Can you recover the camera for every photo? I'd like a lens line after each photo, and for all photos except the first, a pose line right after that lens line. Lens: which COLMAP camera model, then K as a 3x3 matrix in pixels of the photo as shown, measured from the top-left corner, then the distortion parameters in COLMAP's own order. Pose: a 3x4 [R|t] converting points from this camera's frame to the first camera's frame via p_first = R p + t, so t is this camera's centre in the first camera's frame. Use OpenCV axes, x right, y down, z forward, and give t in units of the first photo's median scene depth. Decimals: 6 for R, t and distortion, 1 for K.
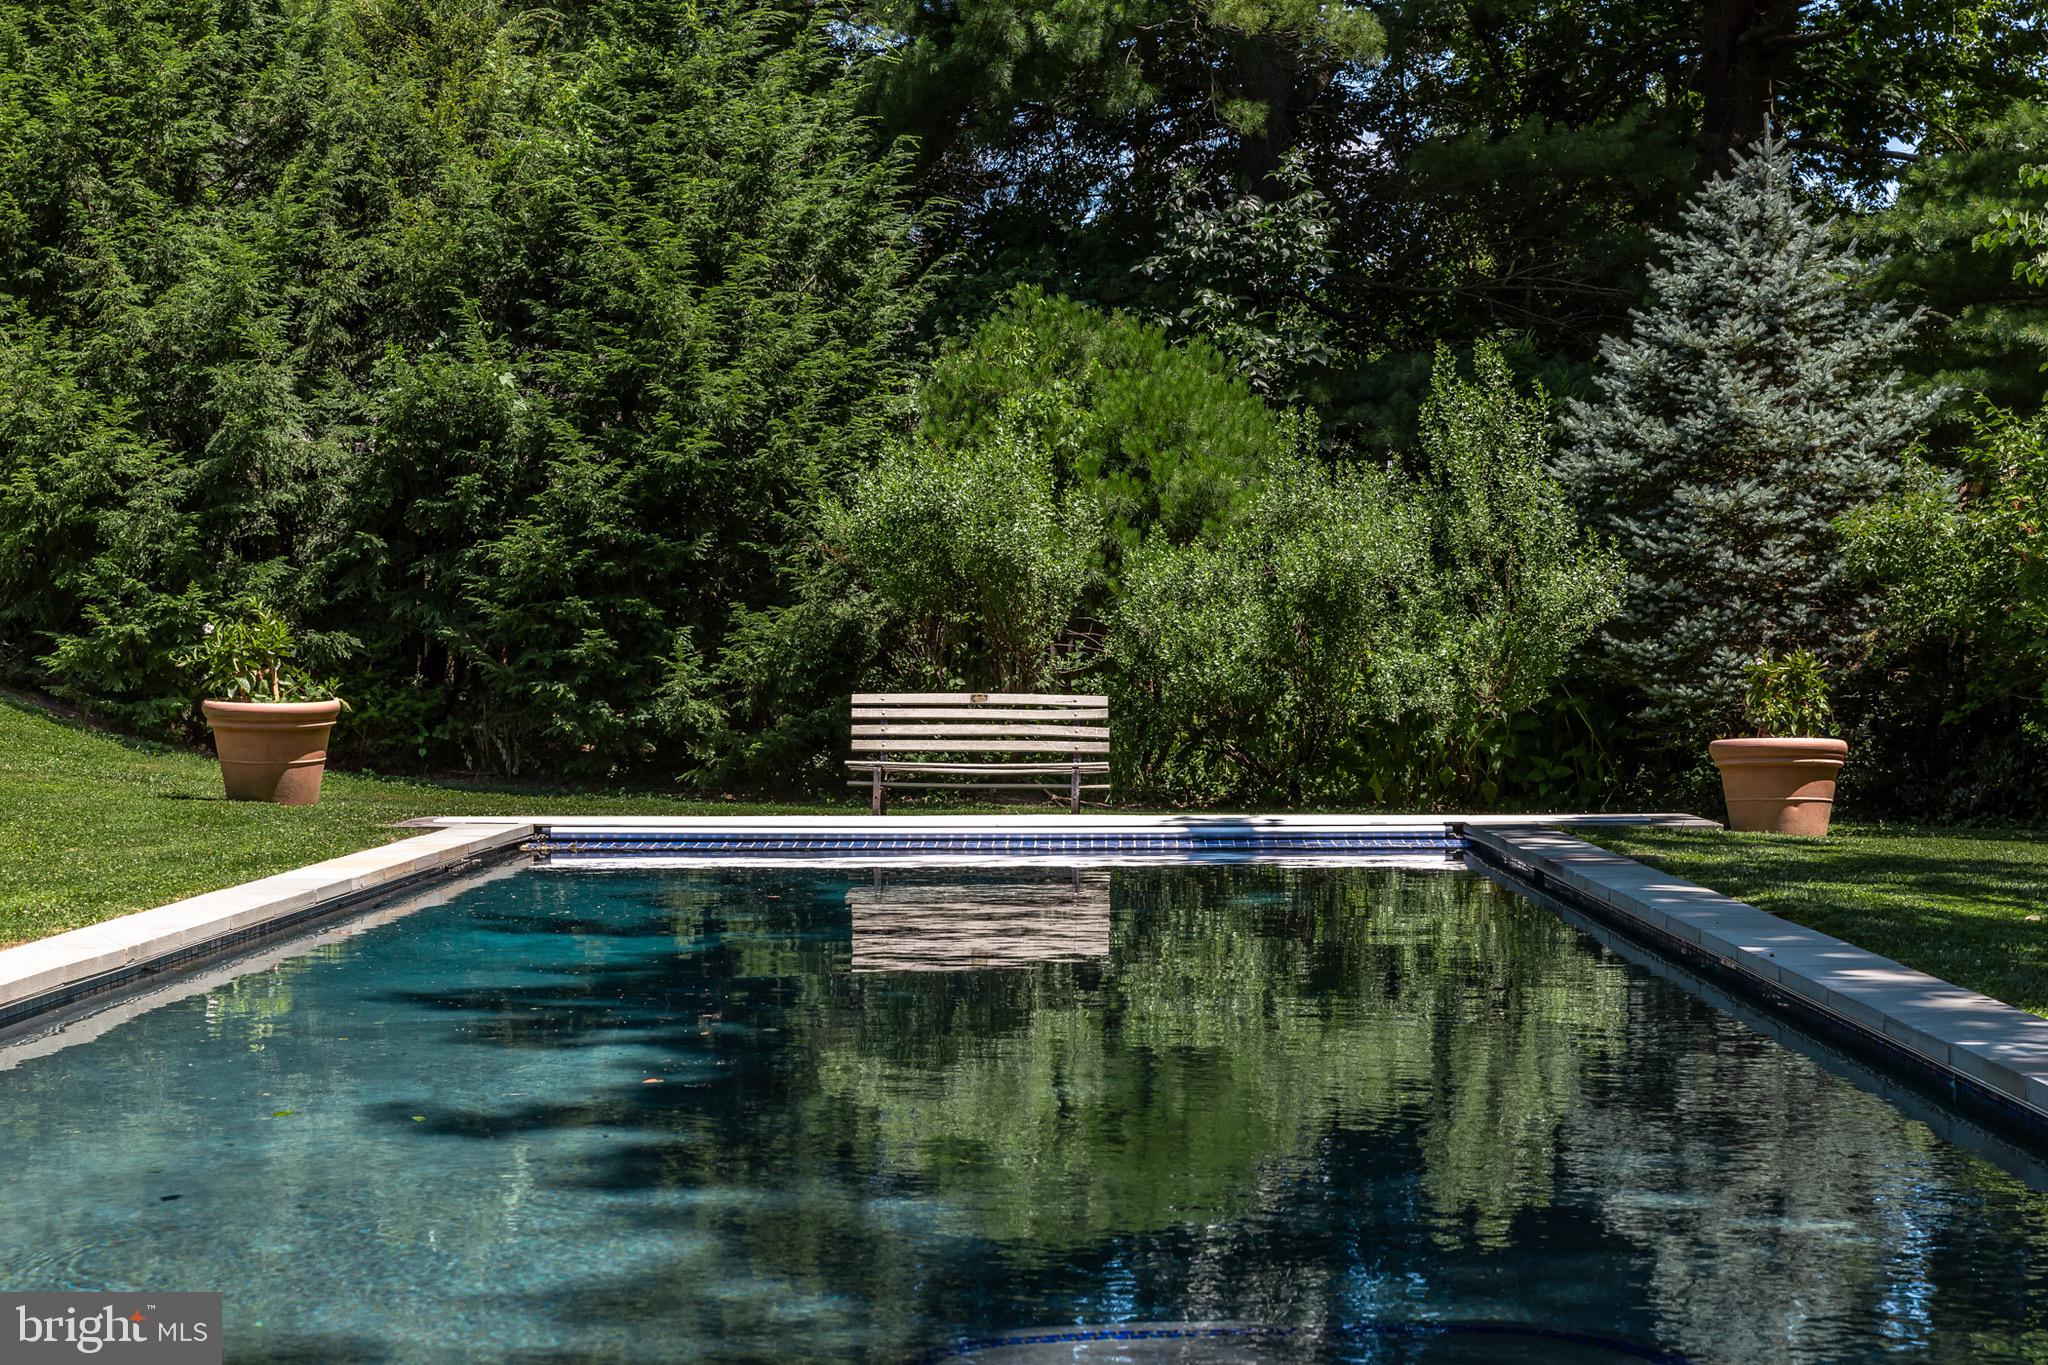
lens RADIAL K [[3249.0, 0, 1023.1], [0, 3249.0, 685.8], [0, 0, 1]] dist [0.053282, 0.000000]
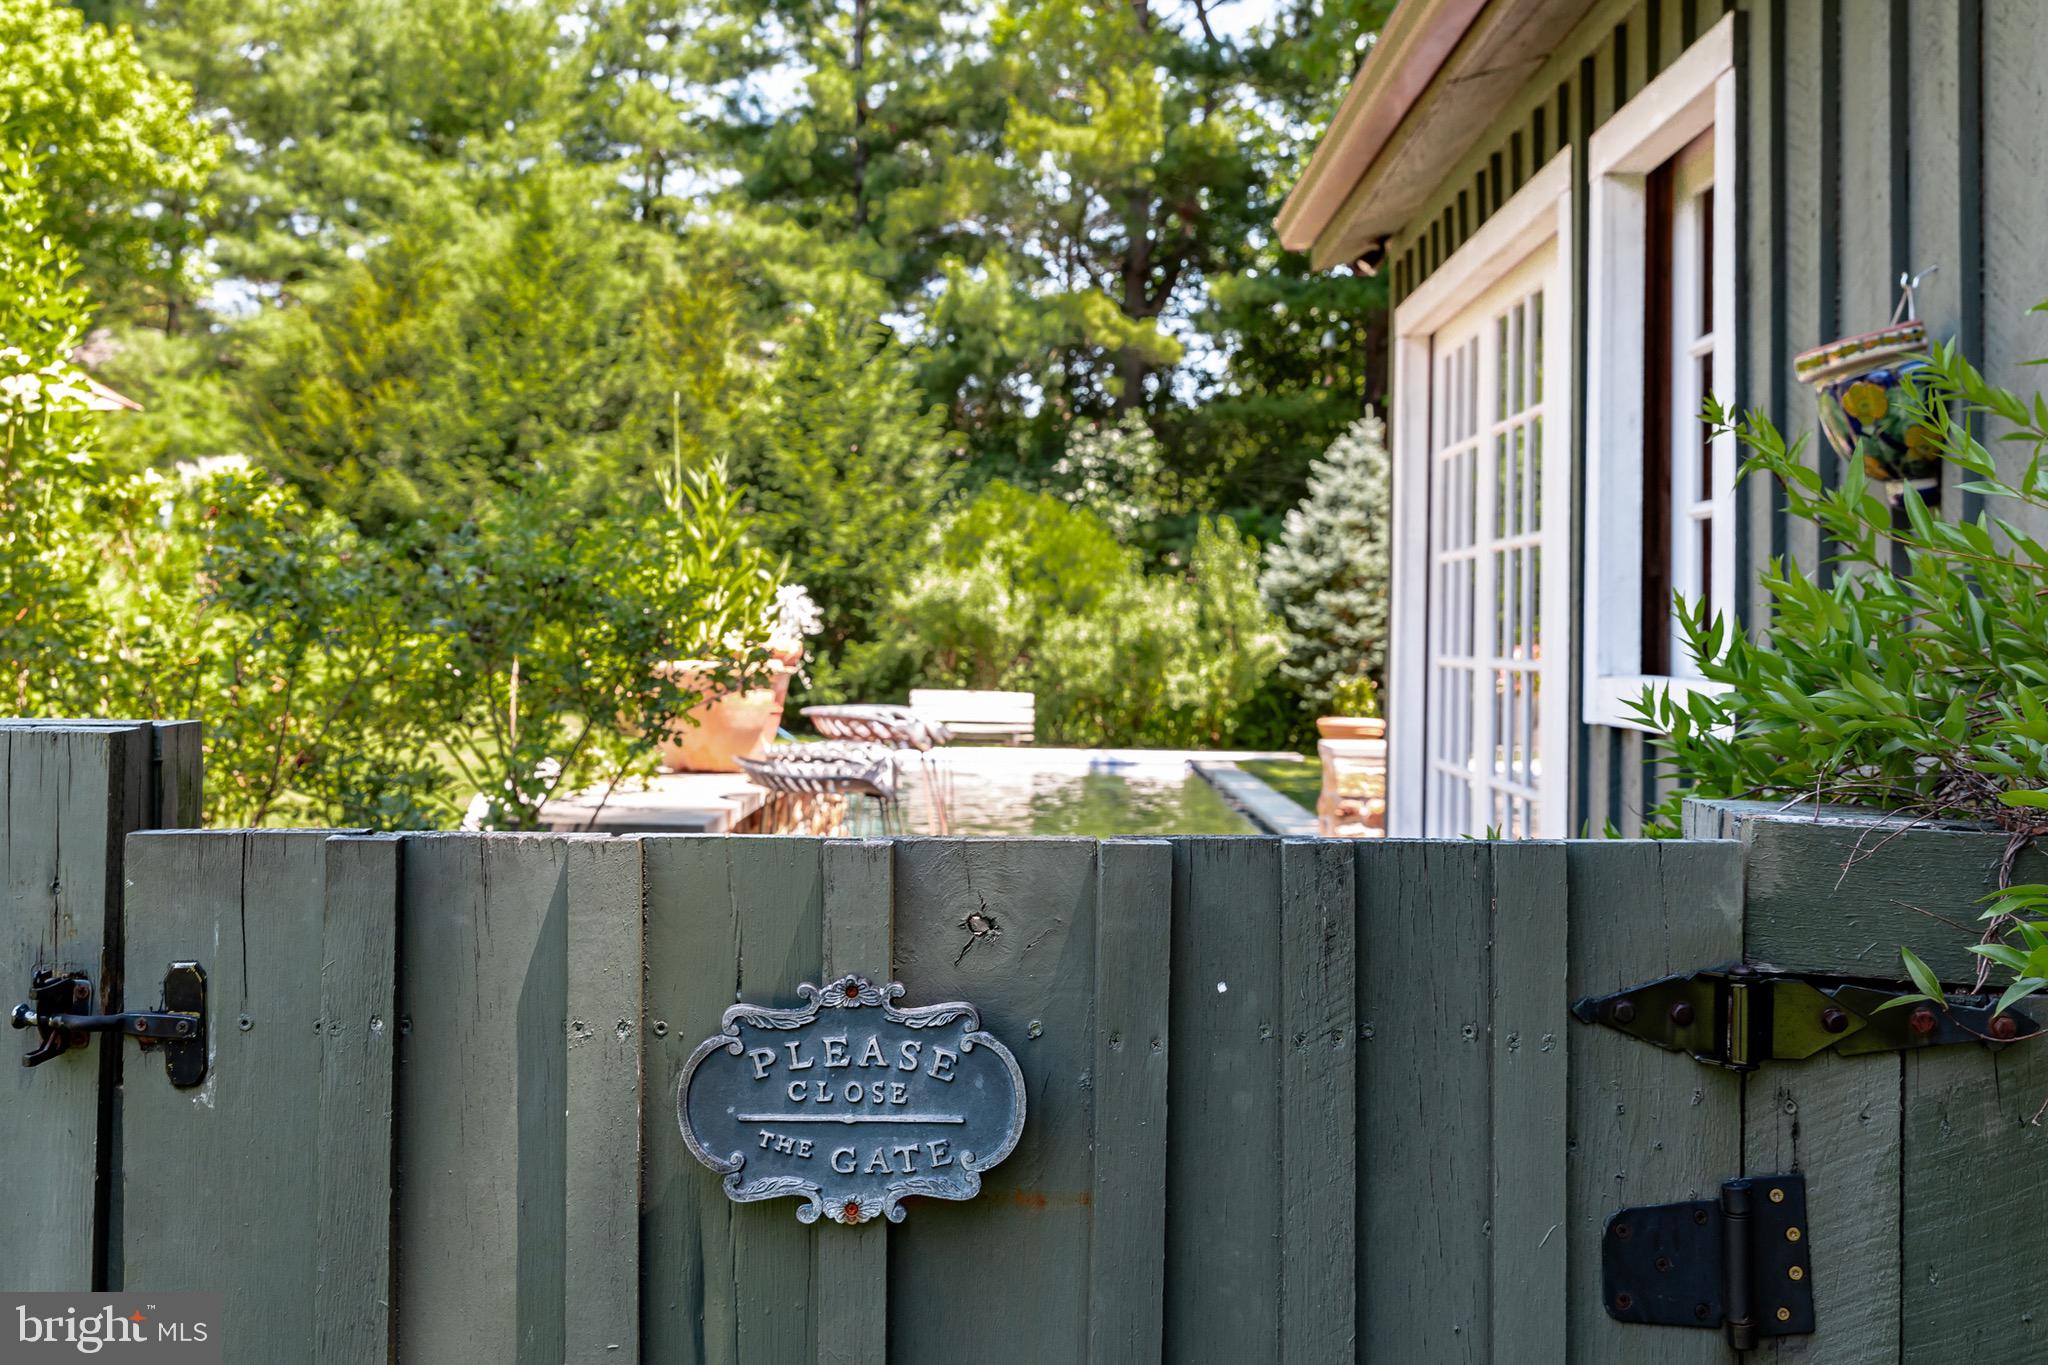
lens RADIAL K [[2297.0, 0, 1037.0], [0, 2297.0, 612.5], [0, 0, 1]] dist [0.004572, 0.000000]
pose [[0.999586, 0.018158, 0.022310, -0.005280], [-0.017742, 0.999668, -0.018681, -0.019134], [-0.022642, 0.018277, 0.999577, -0.412442]]
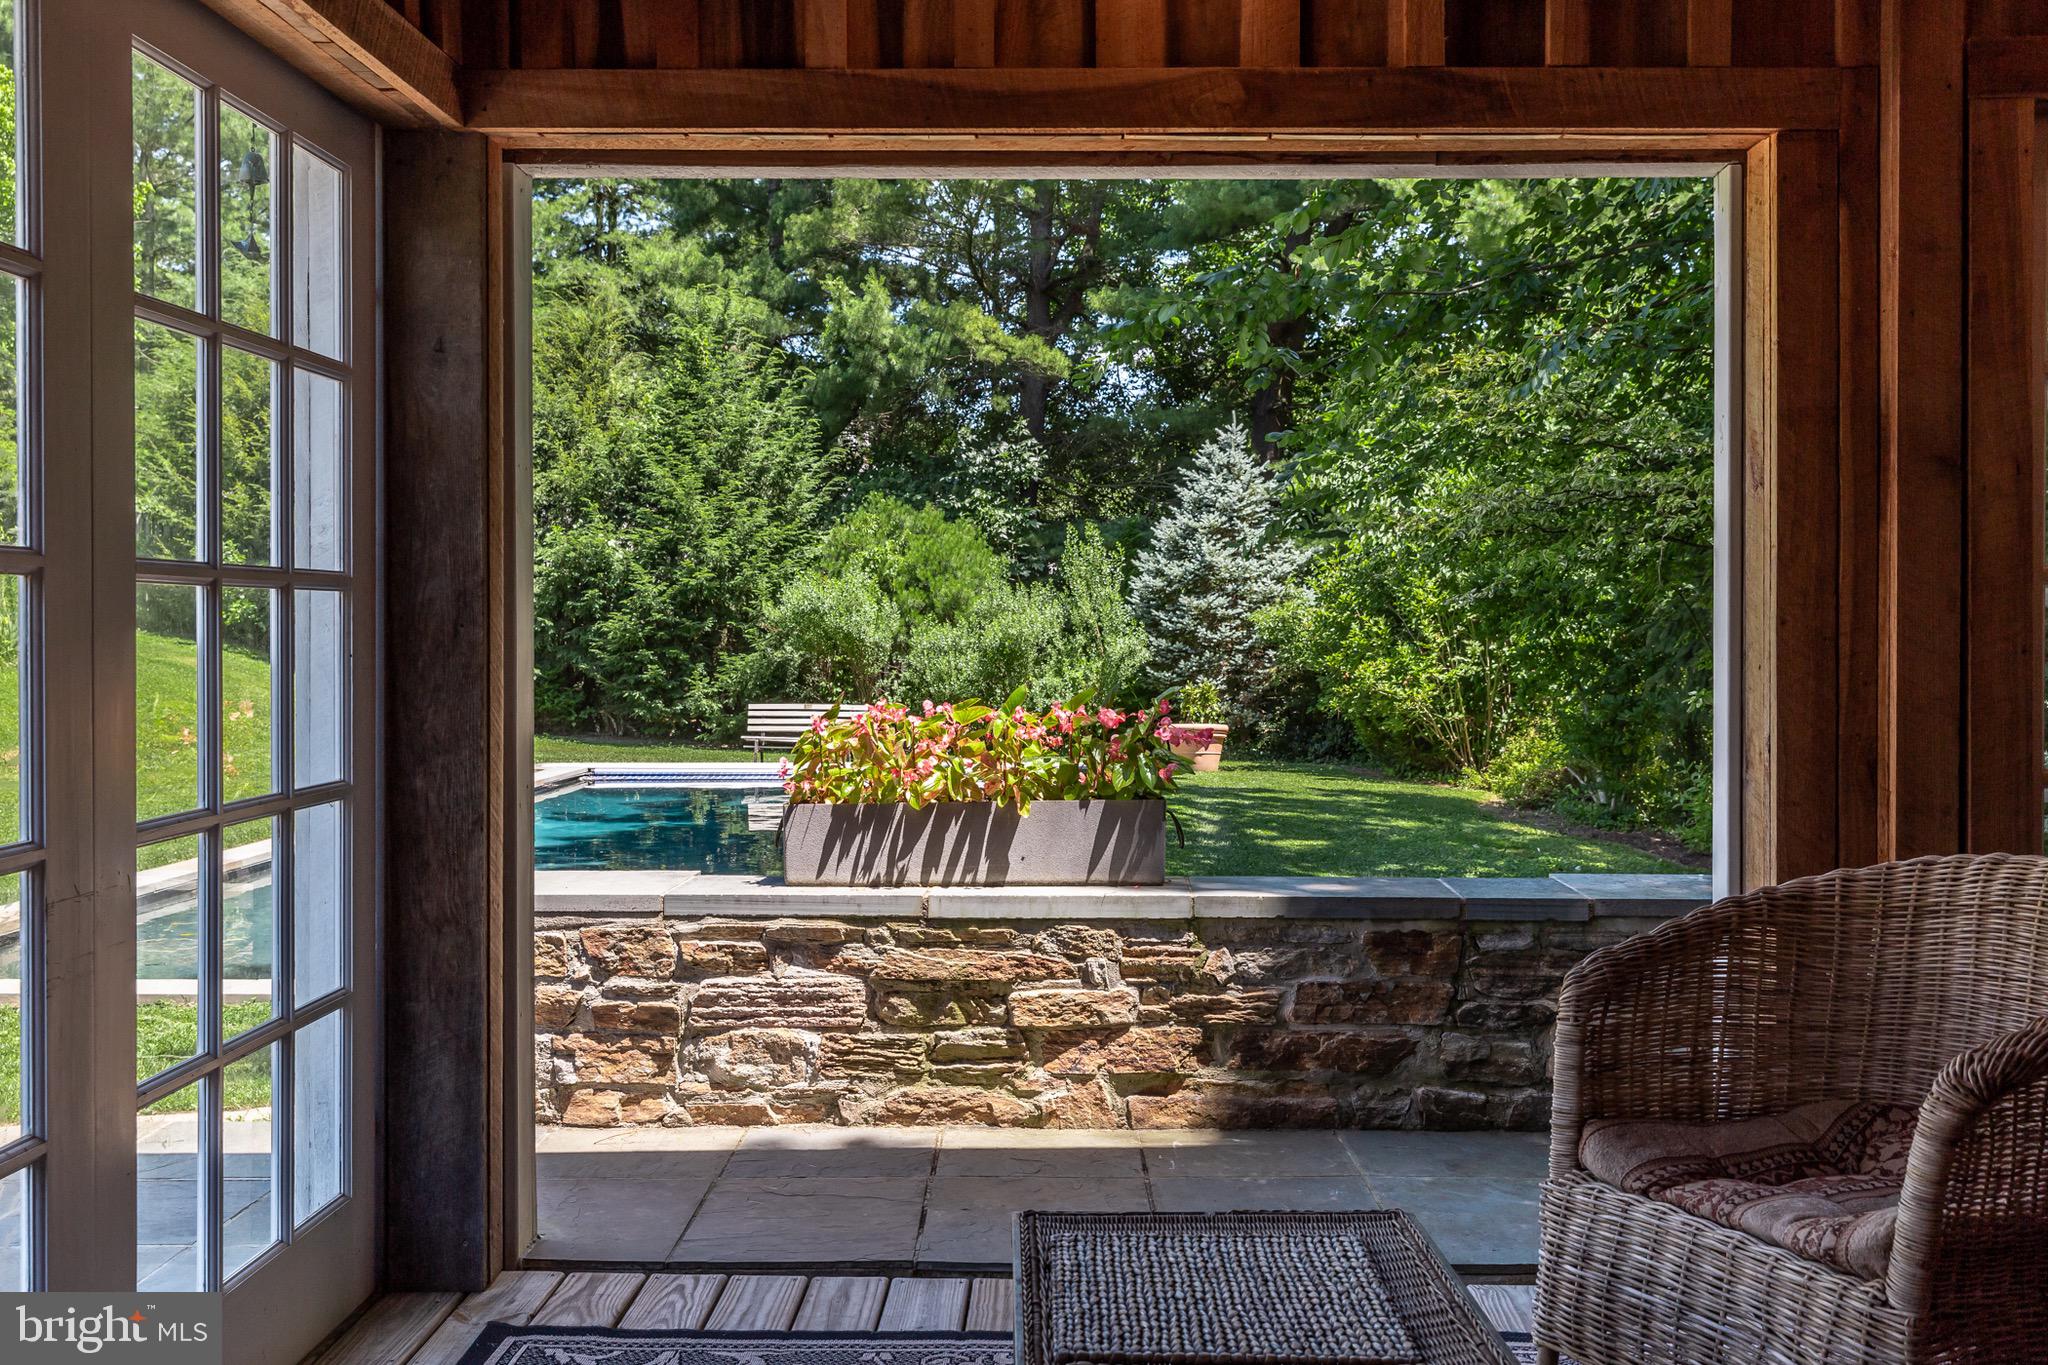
lens RADIAL K [[1955.0, 0, 1047.5], [0, 1955.0, 638.3], [0, 0, 1]] dist [0.067250, 0.000000]
pose [[0.999963, 0.000488, -0.008645, 0.125215], [-0.000538, 0.999983, -0.005804, -0.027204], [0.008642, 0.005808, 0.999946, -0.226509]]
